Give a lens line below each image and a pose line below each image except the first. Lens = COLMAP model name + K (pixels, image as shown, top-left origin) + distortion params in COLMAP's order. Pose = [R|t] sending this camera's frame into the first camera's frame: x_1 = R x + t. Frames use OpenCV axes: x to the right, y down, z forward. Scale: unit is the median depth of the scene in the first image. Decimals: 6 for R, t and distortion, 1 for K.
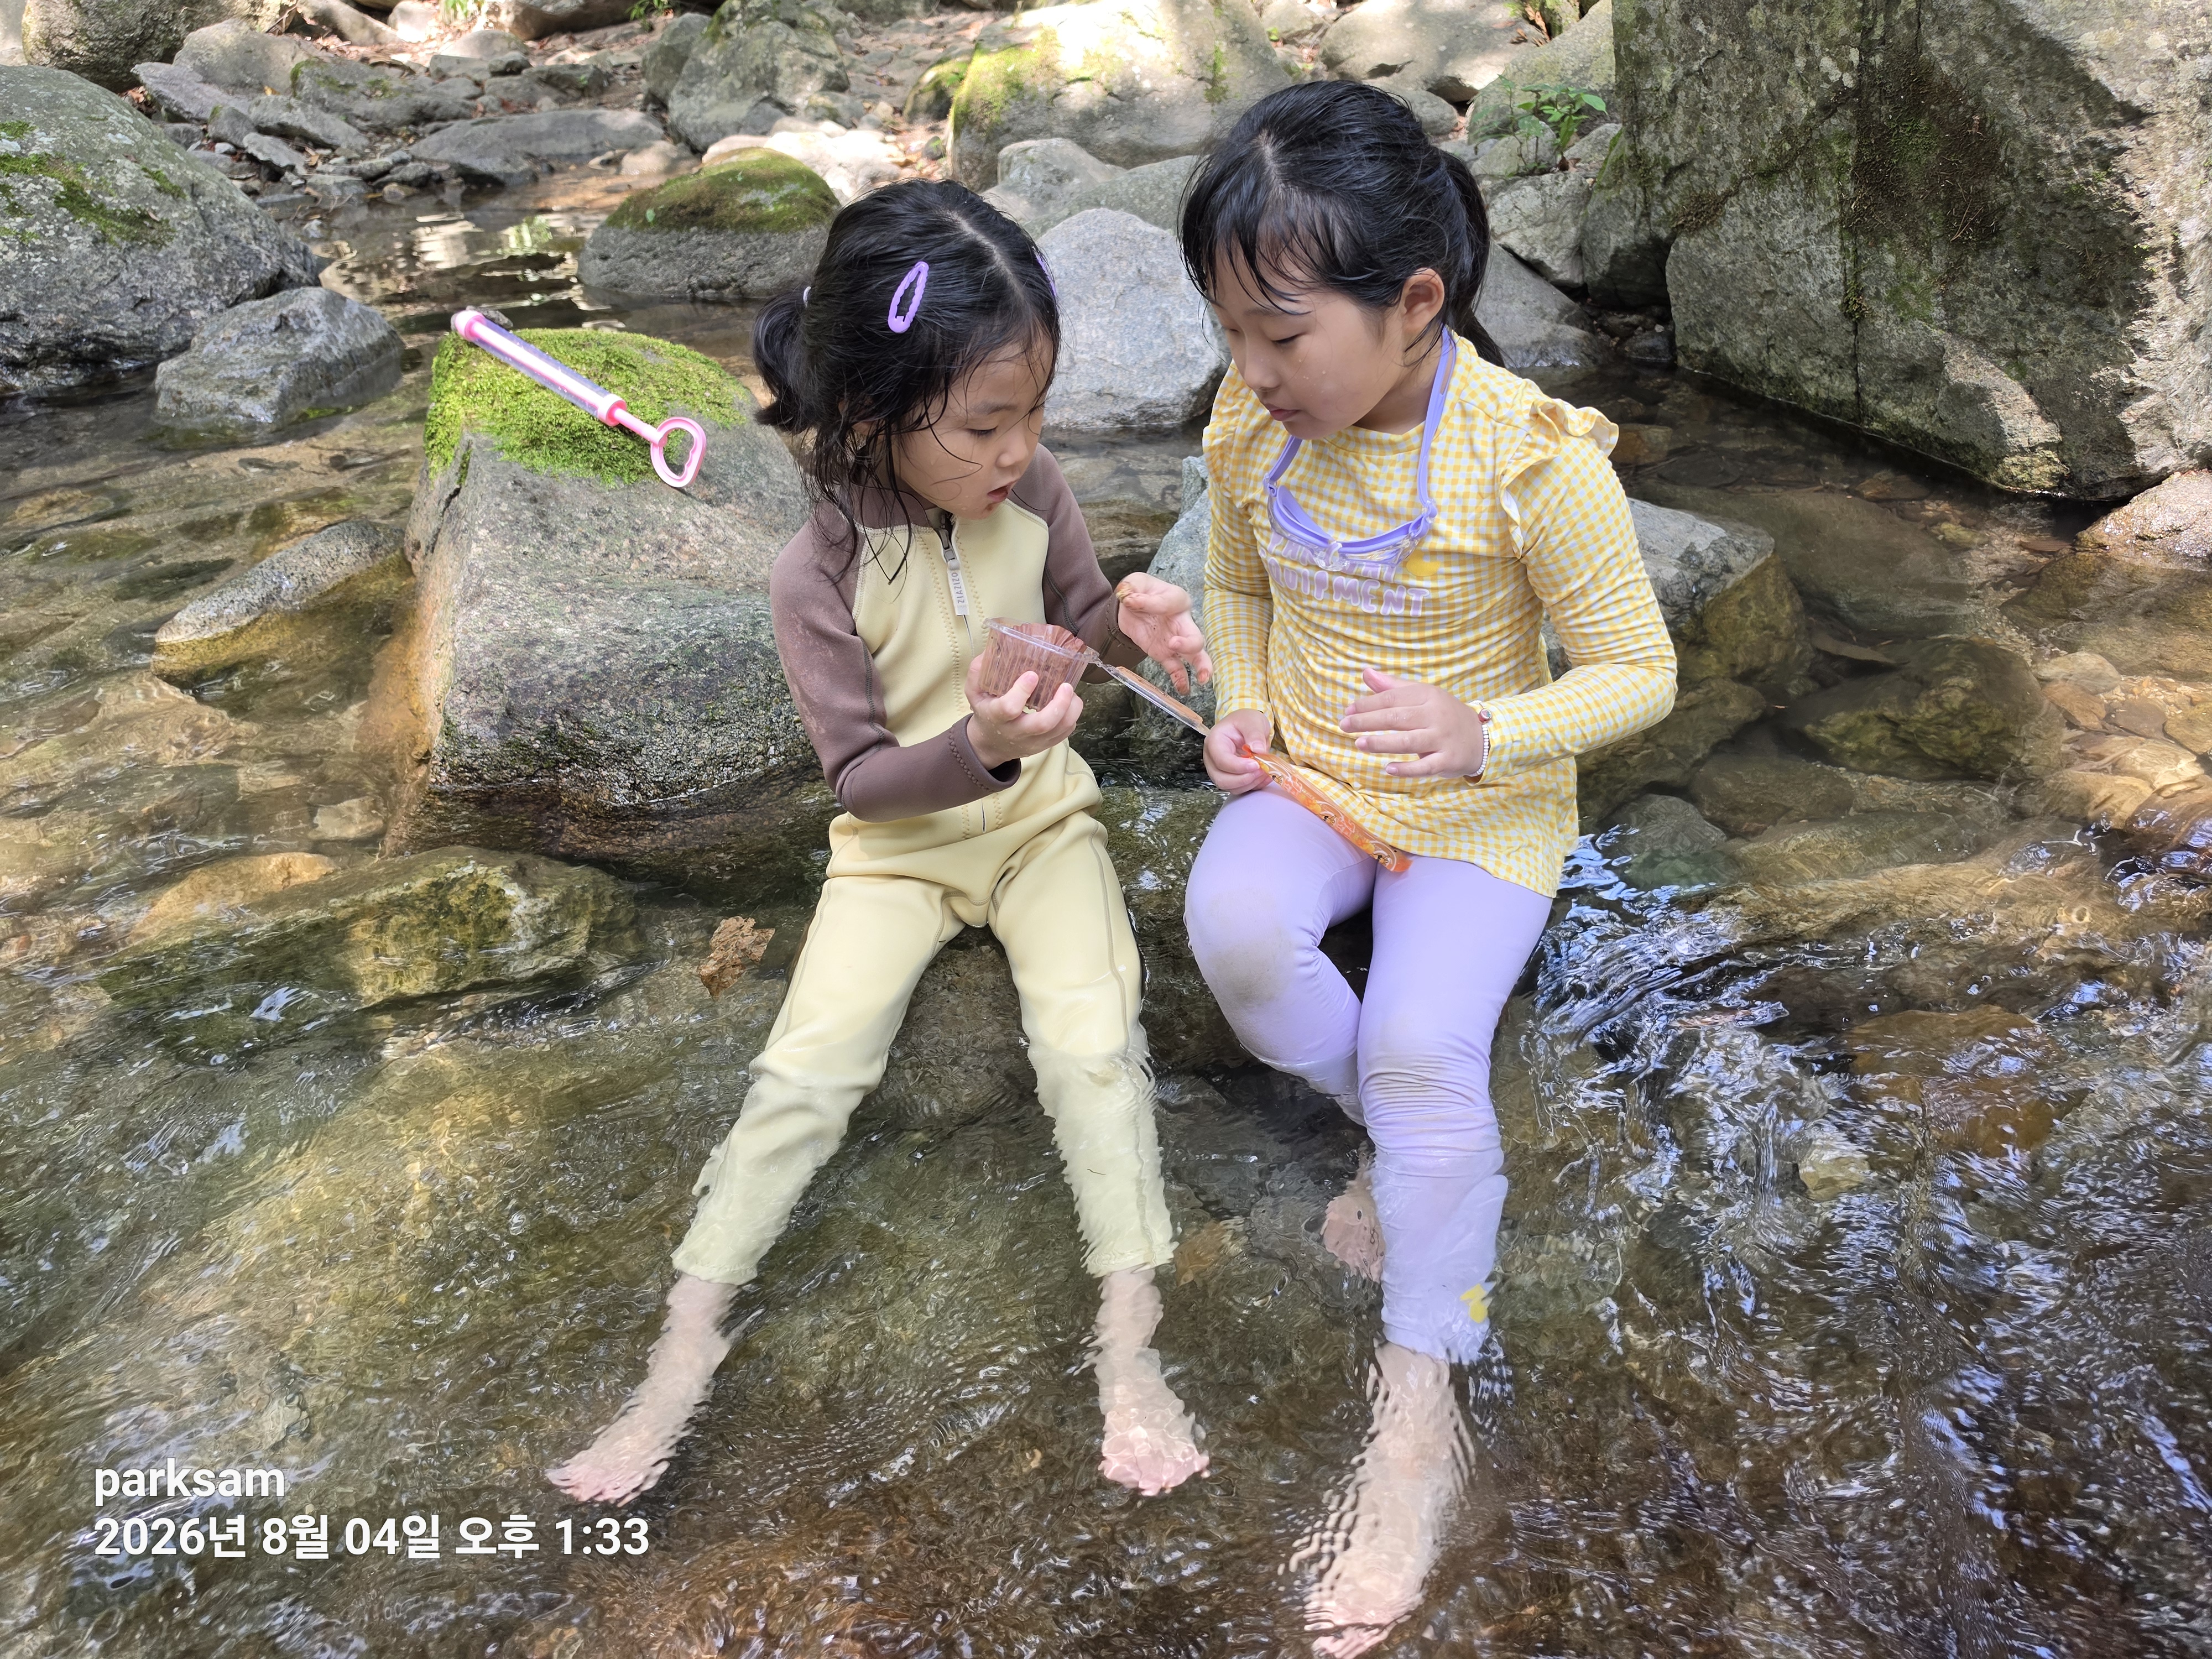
lens RADIAL K [[1466.0, 0, 1155.8], [0, 1466.0, 831.3], [0, 0, 1]] dist [0.002239, -0.002081]
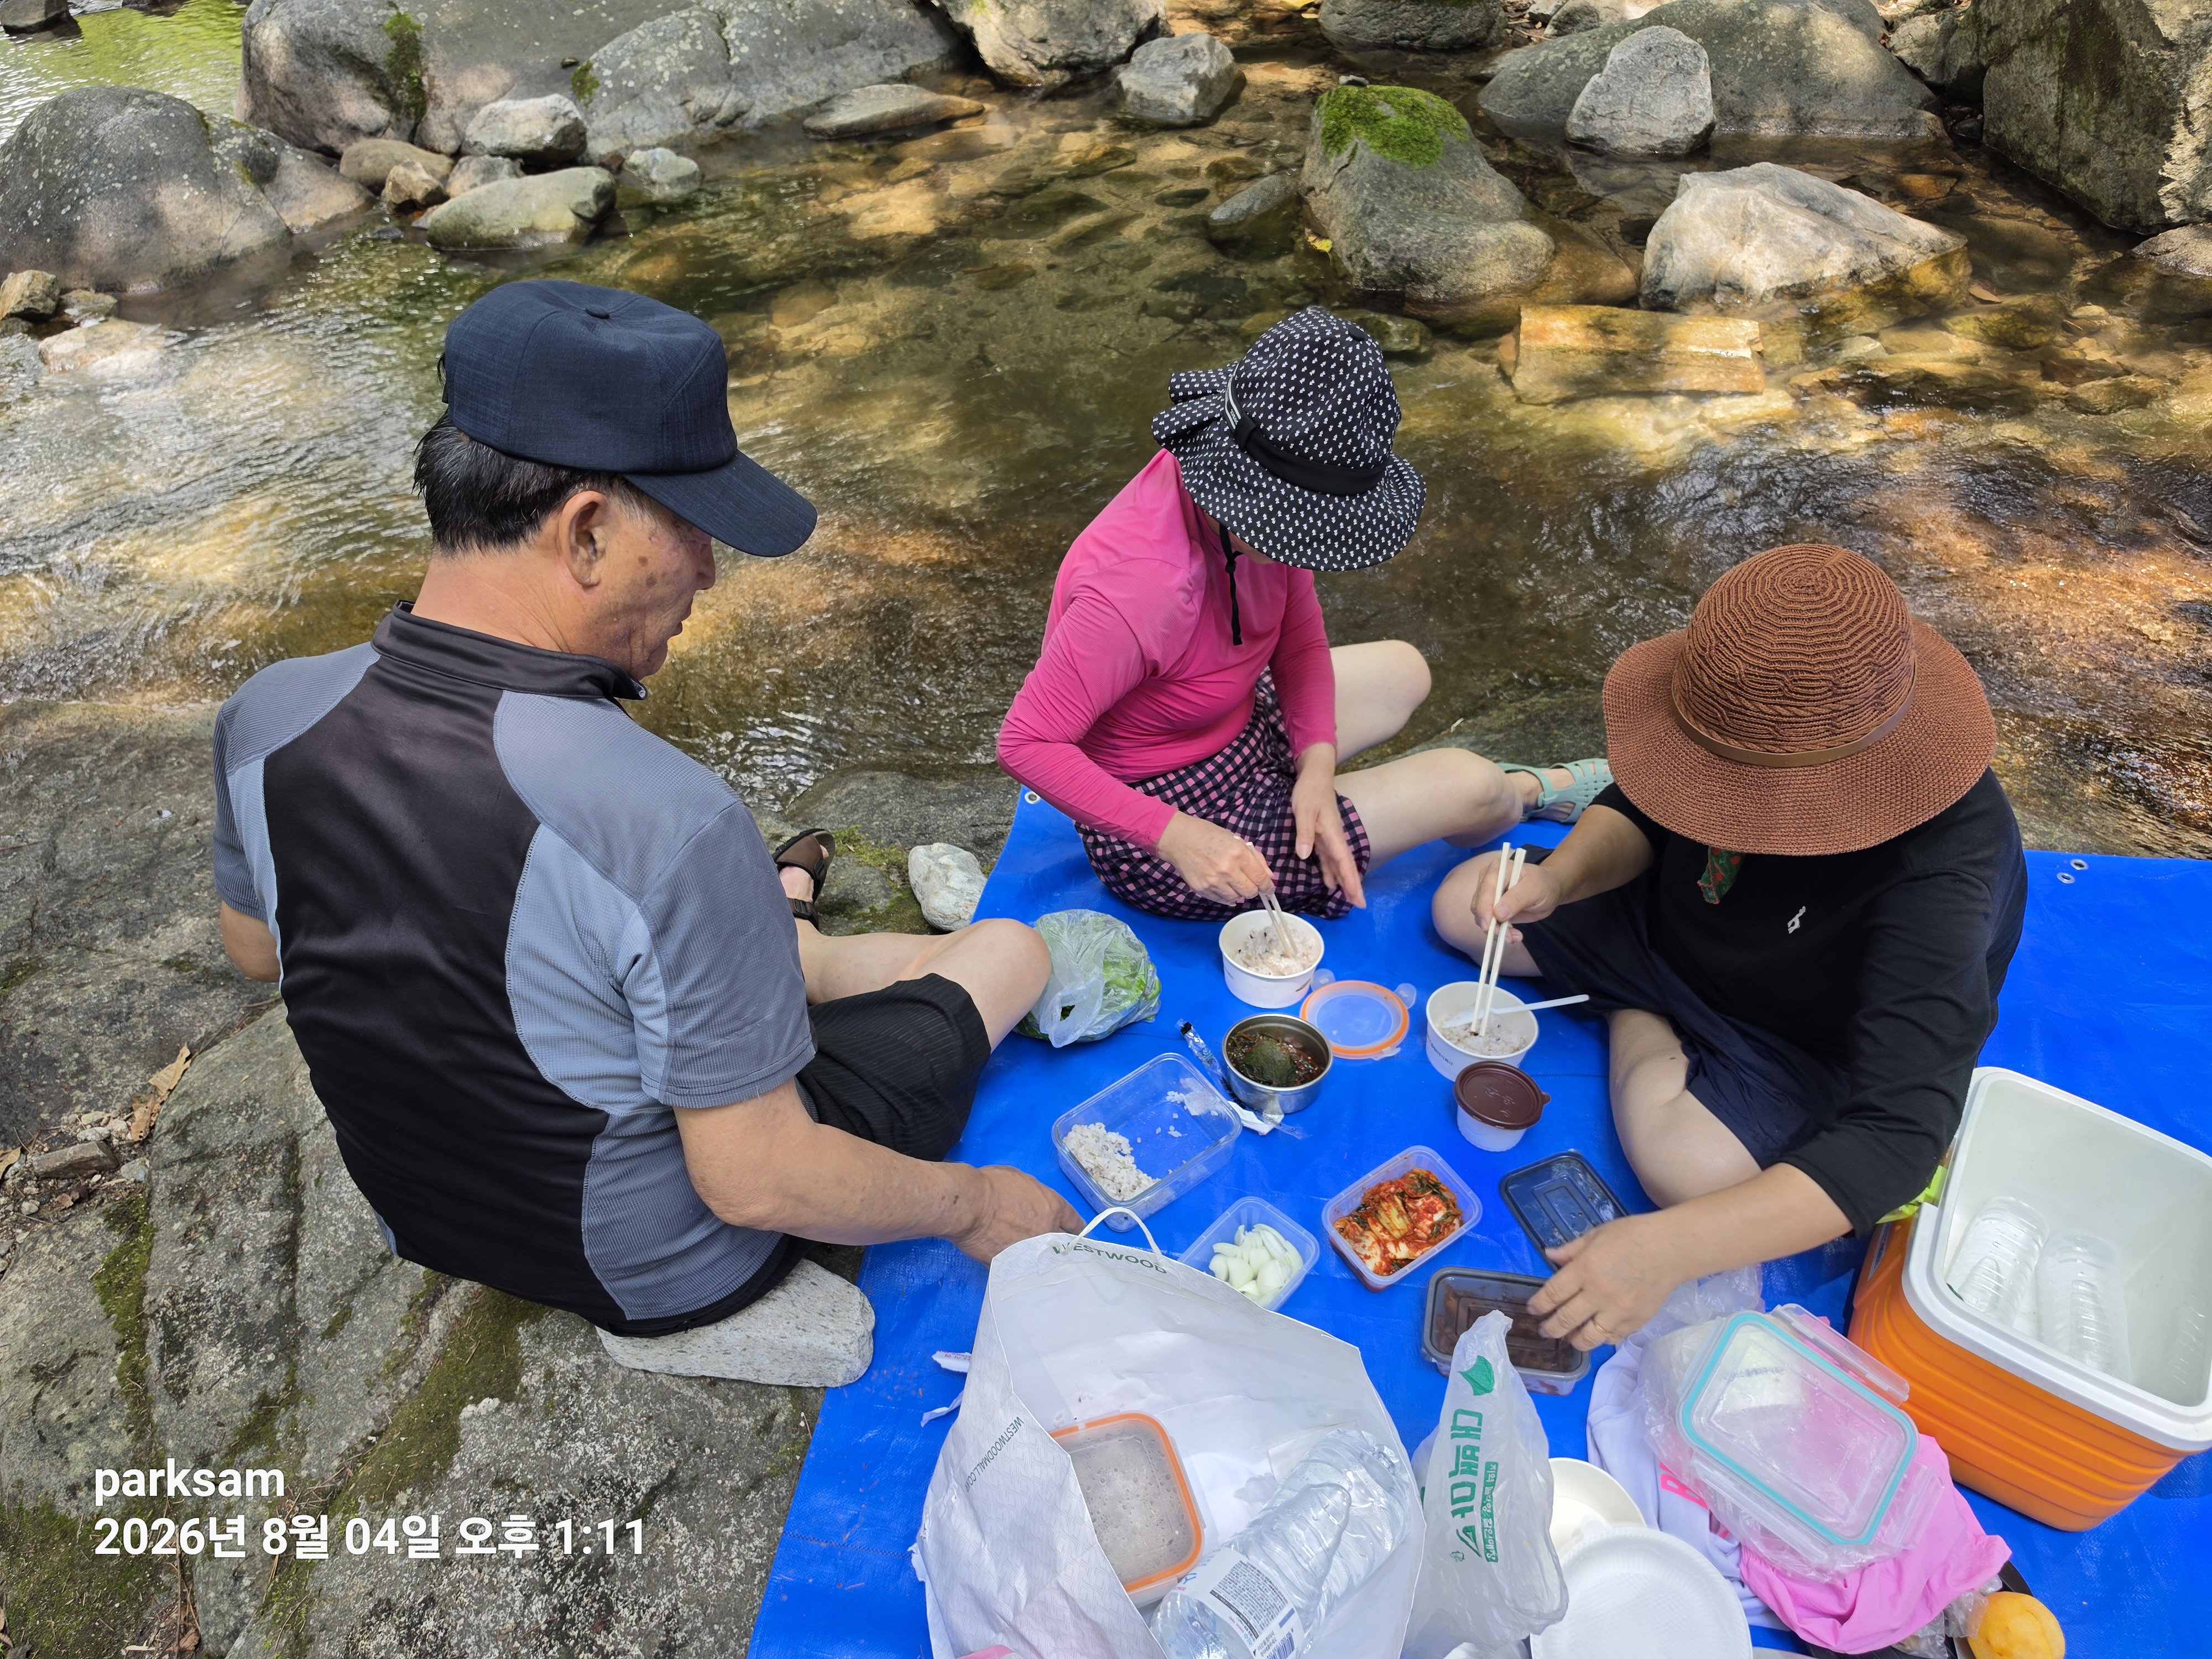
lens RADIAL K [[1466.0, 0, 1155.8], [0, 1466.0, 831.3], [0, 0, 1]] dist [0.002239, -0.002081]
pose [[0.954152, 0.187068, -0.233664, -0.030651], [-0.138461, 0.967950, 0.209527, 0.326229], [0.265371, -0.167568, 0.949473, -1.381847]]
